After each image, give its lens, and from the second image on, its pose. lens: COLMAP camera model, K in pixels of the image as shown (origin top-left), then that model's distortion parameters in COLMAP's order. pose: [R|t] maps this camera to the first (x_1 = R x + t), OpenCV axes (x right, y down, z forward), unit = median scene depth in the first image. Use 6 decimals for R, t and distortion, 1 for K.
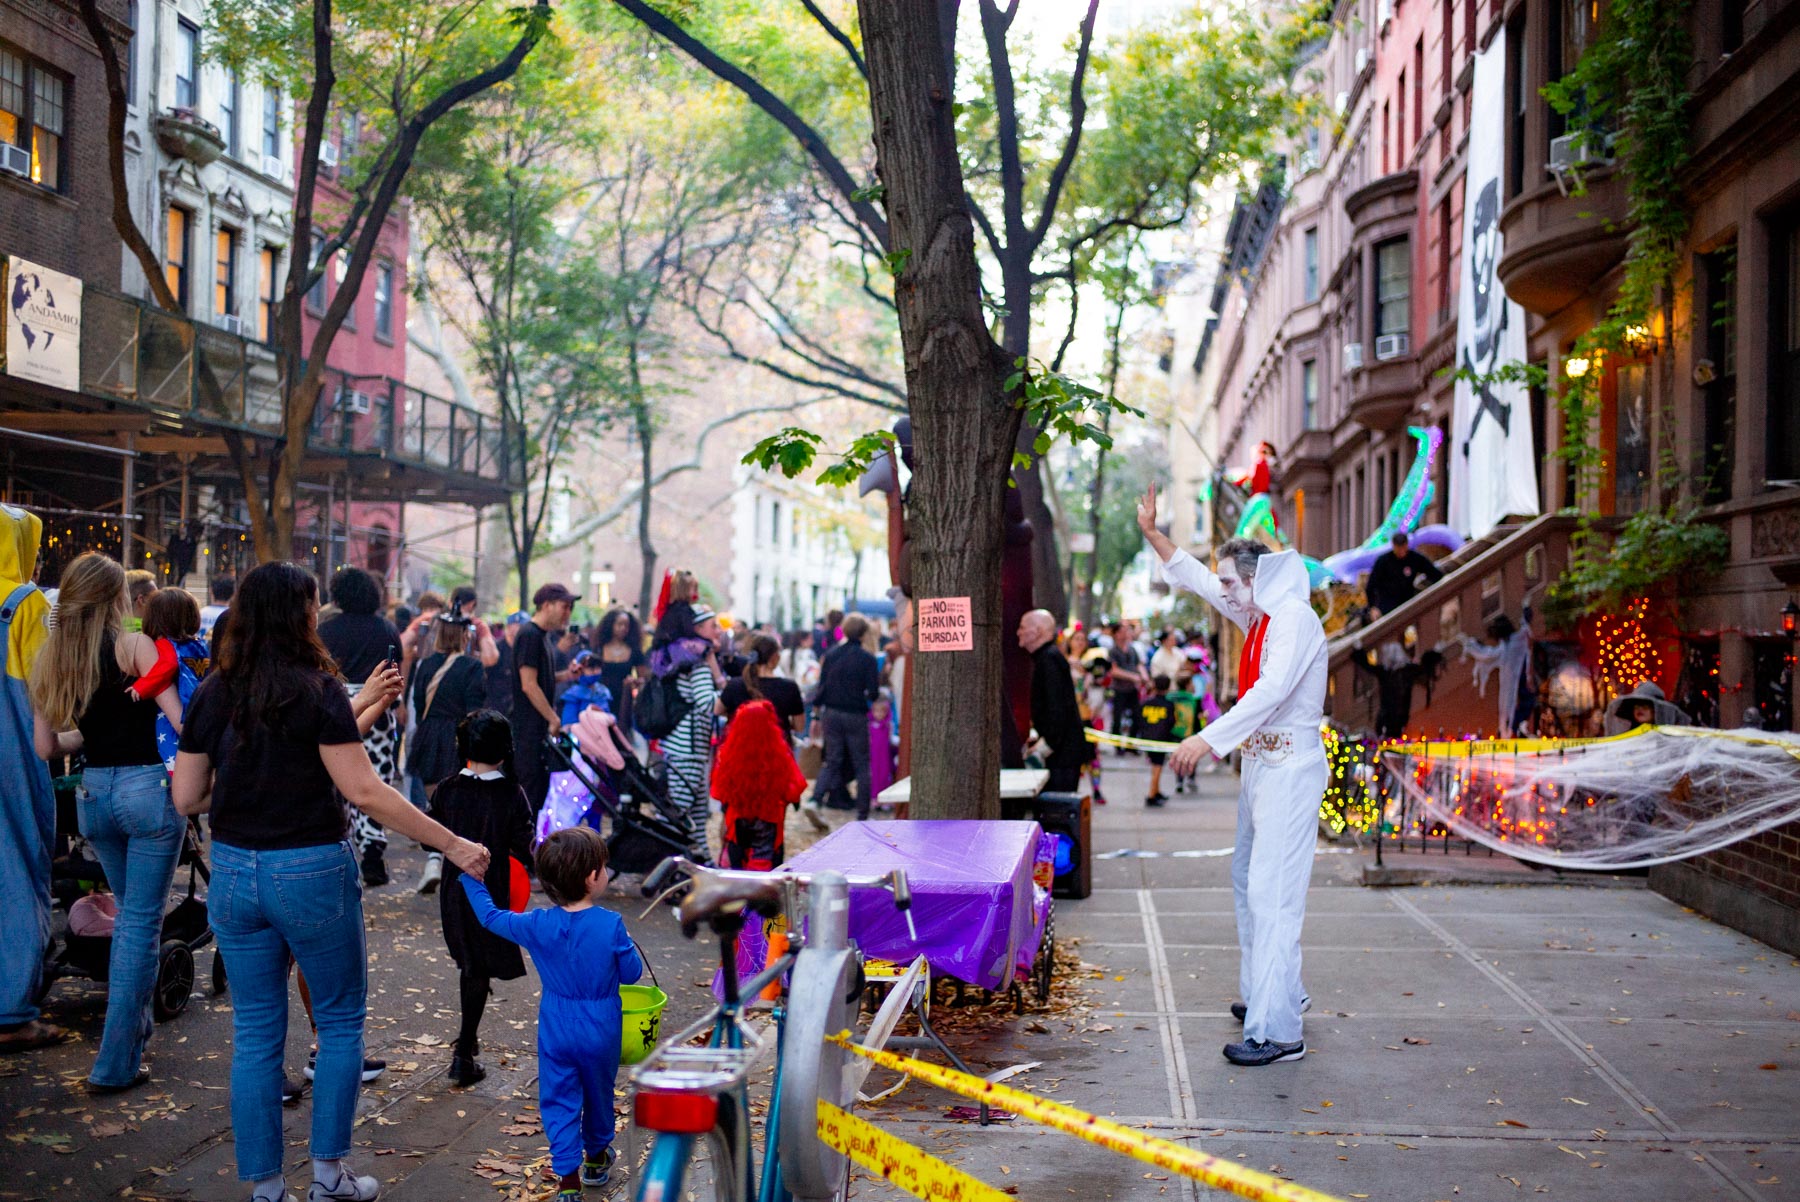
lens RADIAL K [[1848.3, 0, 900.0], [0, 1848.3, 601.0], [0, 0, 1]] dist [0.005632, 0.009776]
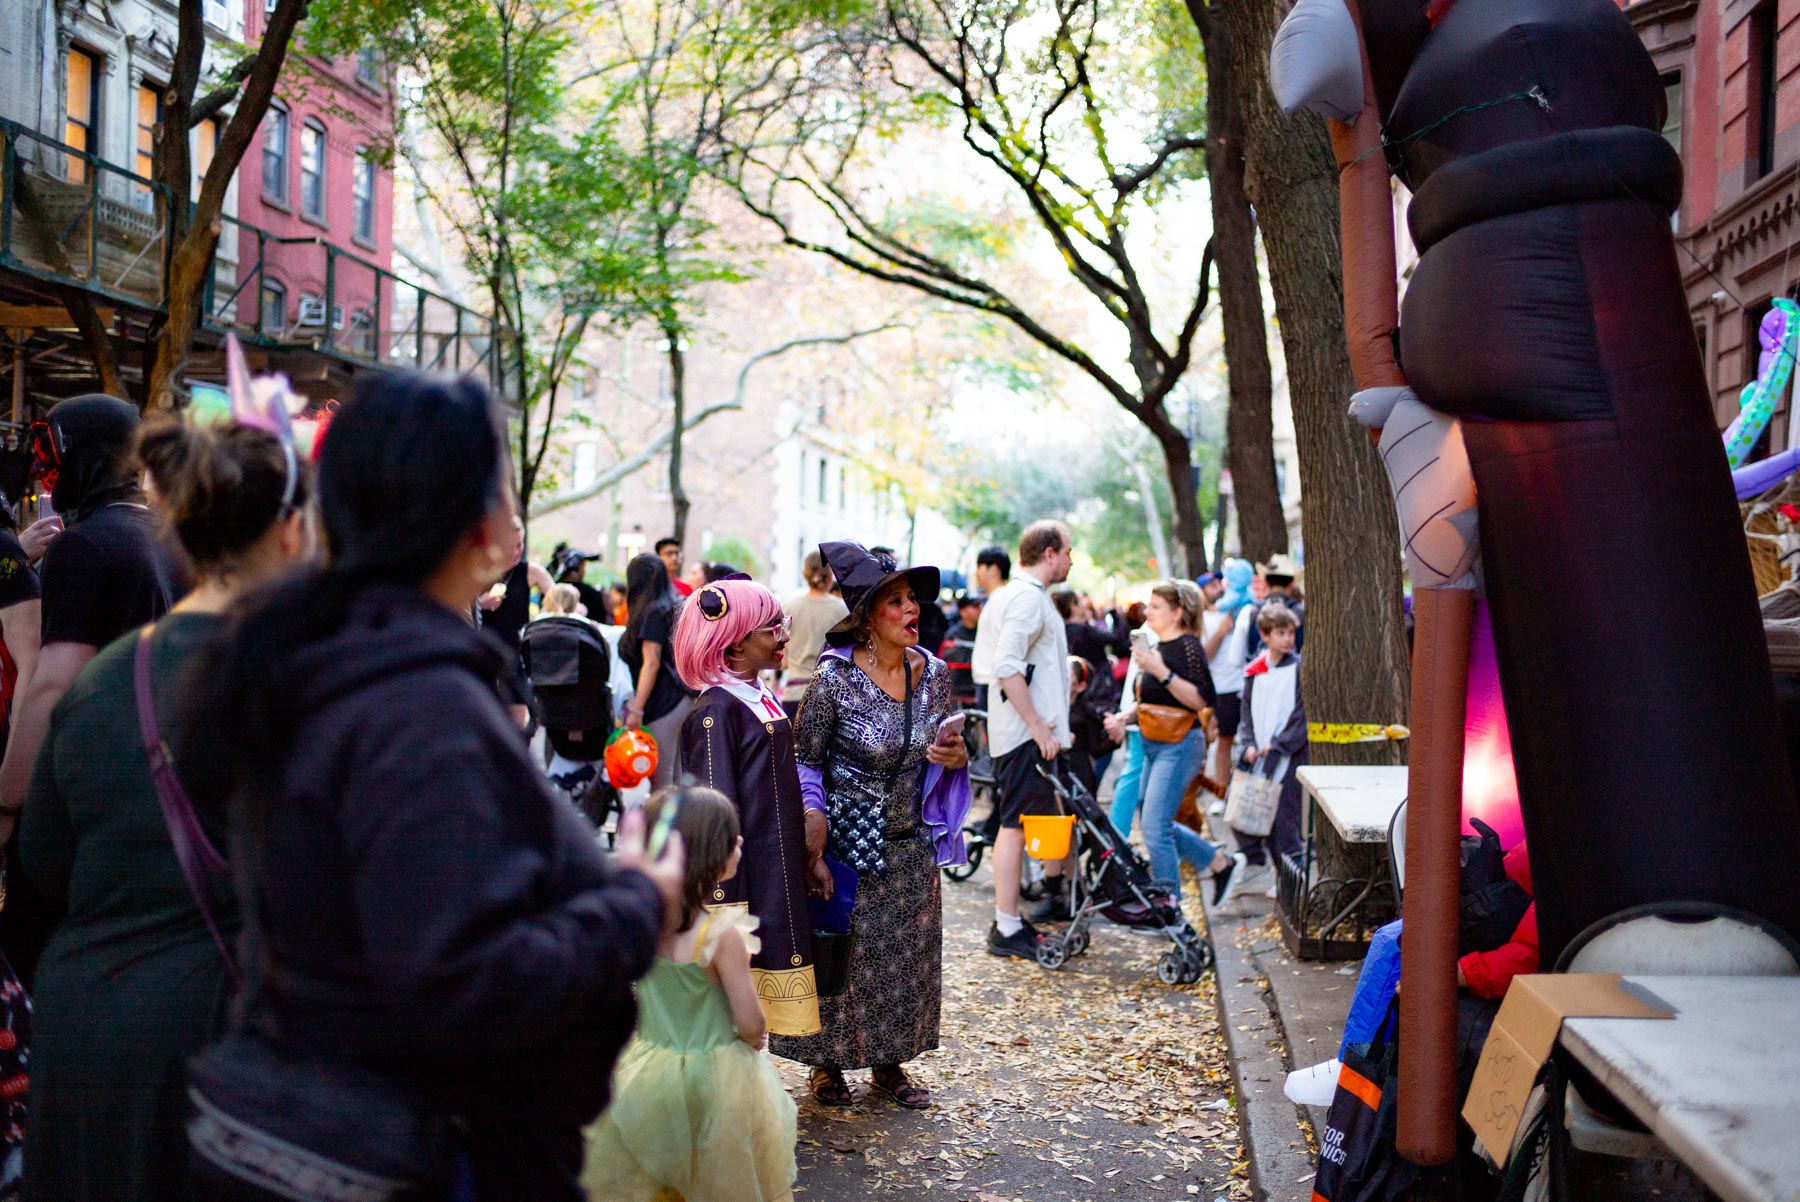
lens RADIAL K [[1797.3, 0, 900.0], [0, 1797.3, 601.0], [0, 0, 1]] dist [-0.004236, -0.012100]
pose [[0.999864, 0.004895, -0.015739, -0.028800], [-0.004685, 0.999899, 0.013387, 0.008735], [0.015803, -0.013311, 0.999787, 0.227934]]
